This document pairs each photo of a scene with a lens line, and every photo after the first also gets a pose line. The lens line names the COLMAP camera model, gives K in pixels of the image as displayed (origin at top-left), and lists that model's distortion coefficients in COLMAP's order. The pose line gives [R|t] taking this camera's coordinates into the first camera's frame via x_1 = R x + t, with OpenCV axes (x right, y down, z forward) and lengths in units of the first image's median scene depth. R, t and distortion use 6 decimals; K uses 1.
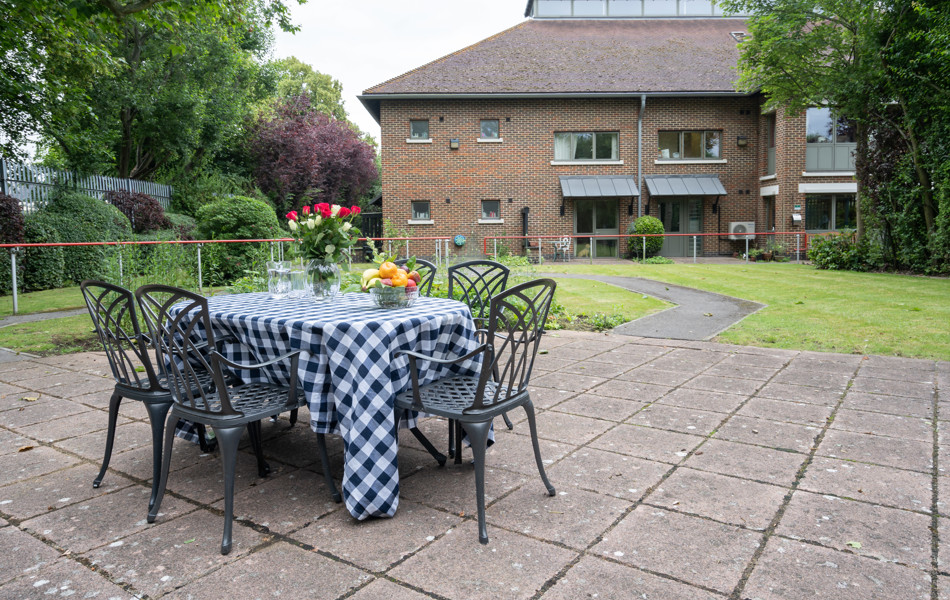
lens RADIAL K [[666.3, 0, 475.4], [0, 666.3, 262.5], [0, 0, 1]] dist [0.003854, 0.002018]
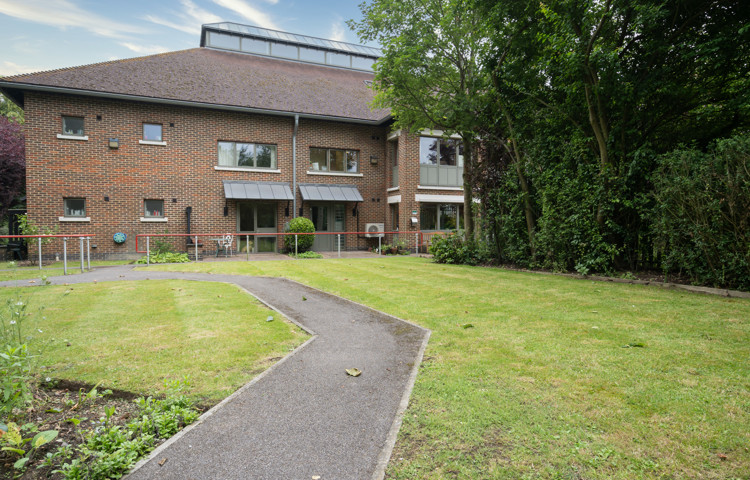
lens RADIAL K [[440.0, 0, 375.0], [0, 440.0, 240.0], [0, 0, 1]] dist [-0.000214, -0.000010]
pose [[0.923139, -0.001493, 0.384463, 0.080008], [0.011244, 0.999670, -0.023117, -0.010023], [-0.384302, 0.025663, 0.922851, 0.232237]]
